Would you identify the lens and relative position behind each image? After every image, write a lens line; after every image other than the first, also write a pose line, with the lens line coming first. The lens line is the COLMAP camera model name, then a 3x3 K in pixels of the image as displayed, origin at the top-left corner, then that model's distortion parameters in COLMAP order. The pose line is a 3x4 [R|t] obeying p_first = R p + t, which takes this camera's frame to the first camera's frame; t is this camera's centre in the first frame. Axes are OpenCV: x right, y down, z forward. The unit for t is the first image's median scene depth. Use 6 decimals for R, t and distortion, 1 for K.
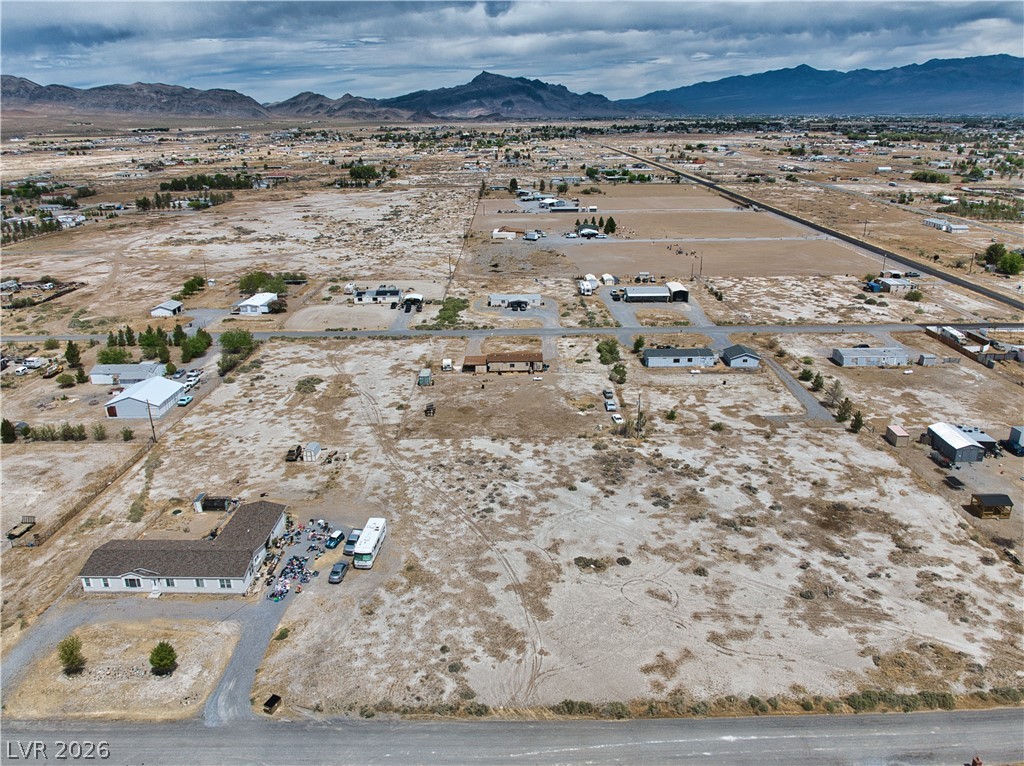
lens RADIAL K [[724.7, 0, 516.5], [0, 724.7, 428.0], [0, 0, 1]] dist [-0.037157, -0.006202]
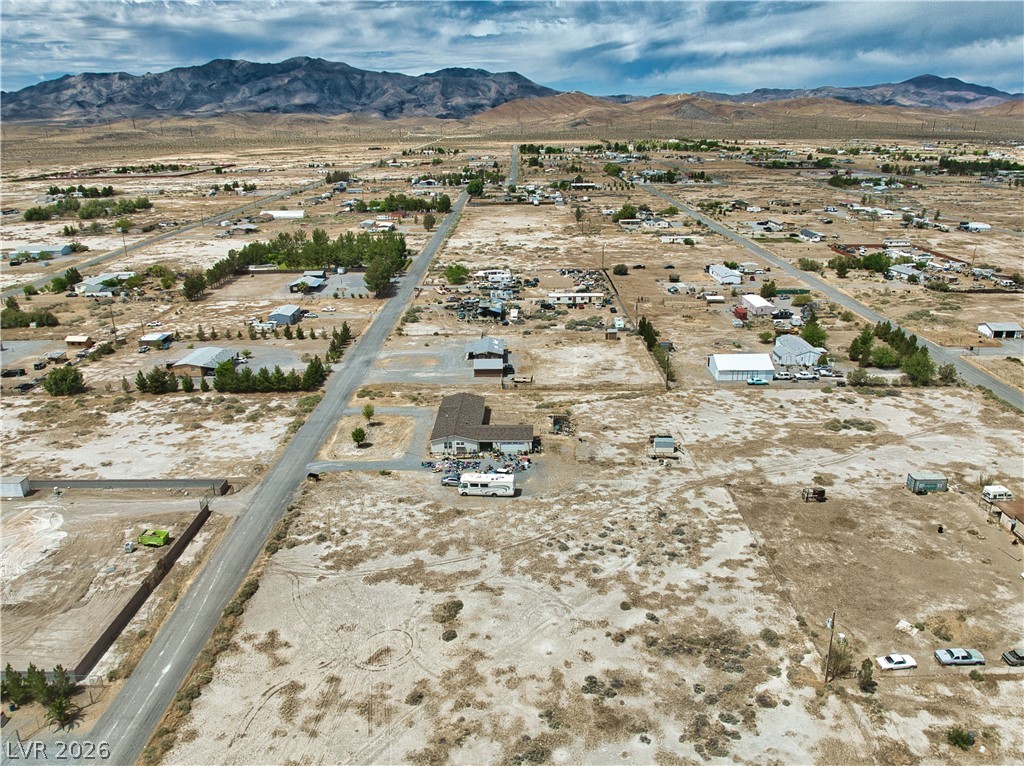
lens RADIAL K [[730.0, 0, 515.2], [0, 730.0, 408.0], [0, 0, 1]] dist [-0.035564, -0.013510]
pose [[-0.010468, 0.375039, -0.926950, 0.686693], [-0.383726, 0.854521, 0.350068, -0.306947], [0.923388, 0.359359, 0.134967, 0.697481]]
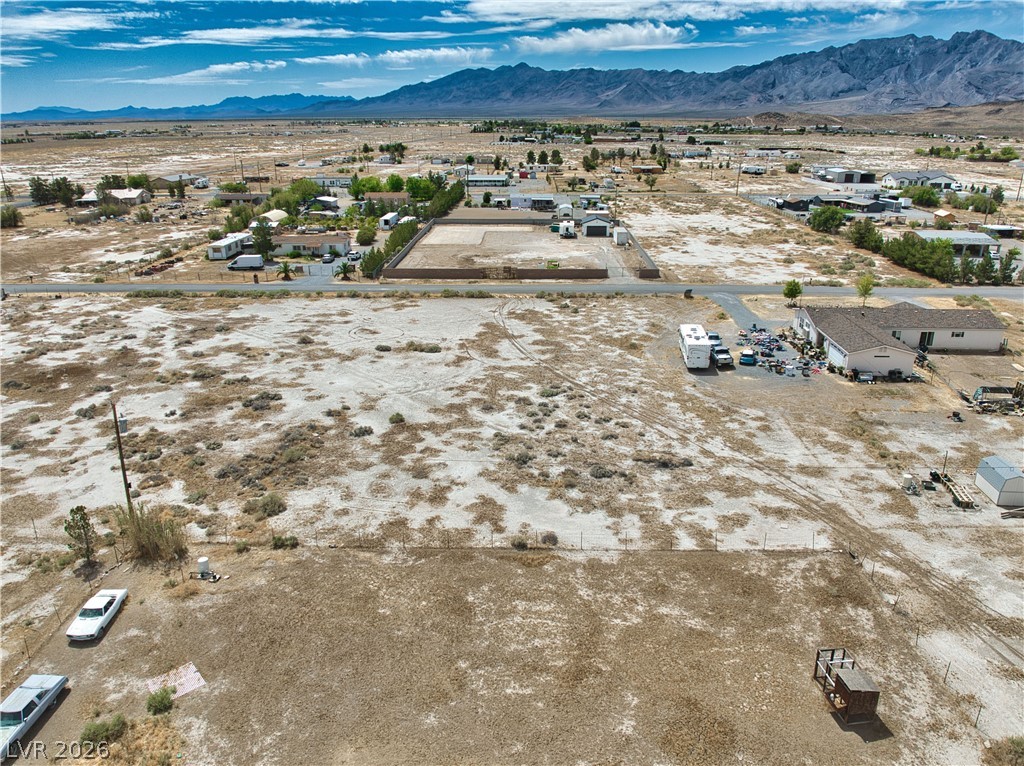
lens RADIAL K [[751.7, 0, 515.0], [0, 751.7, 377.9], [0, 0, 1]] dist [-0.033085, -0.024972]
pose [[-0.999304, -0.000111, 0.037296, -0.031396], [0.025115, 0.737283, 0.675117, -0.309509], [-0.027573, 0.675584, -0.736768, 1.354774]]
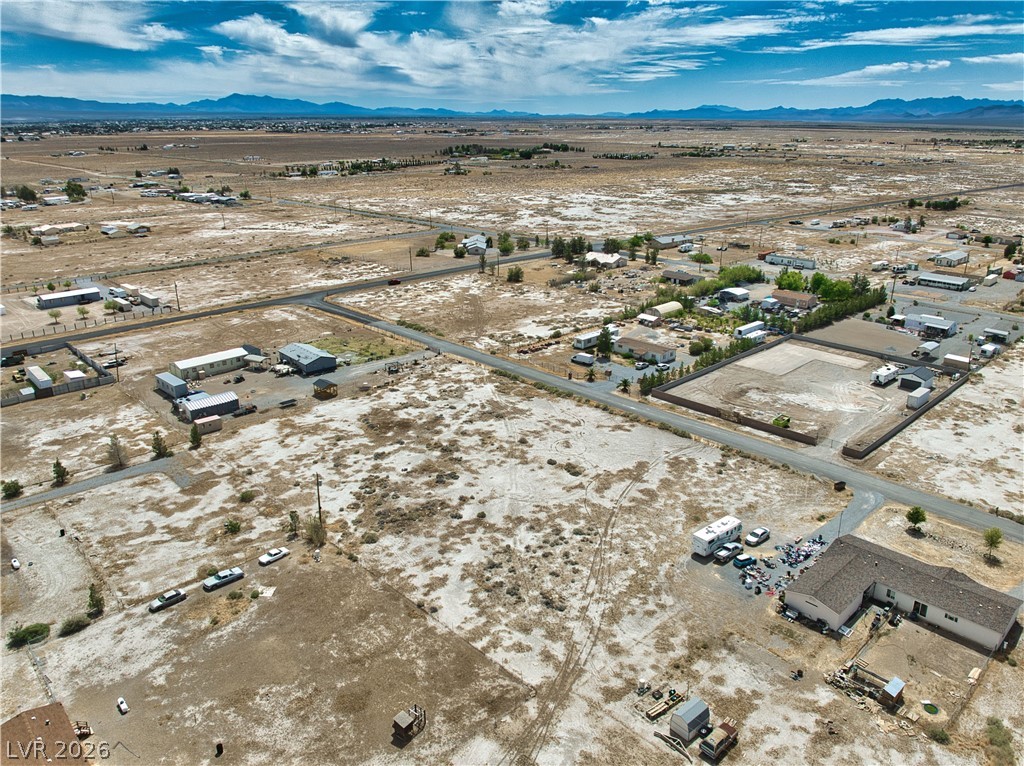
lens RADIAL K [[732.3, 0, 514.7], [0, 732.3, 406.5], [0, 0, 1]] dist [-0.038483, -0.011828]
pose [[-0.691083, -0.252852, 0.677104, -0.540657], [0.291930, 0.759349, 0.581521, -0.544365], [-0.661197, 0.599546, -0.450958, 1.278107]]
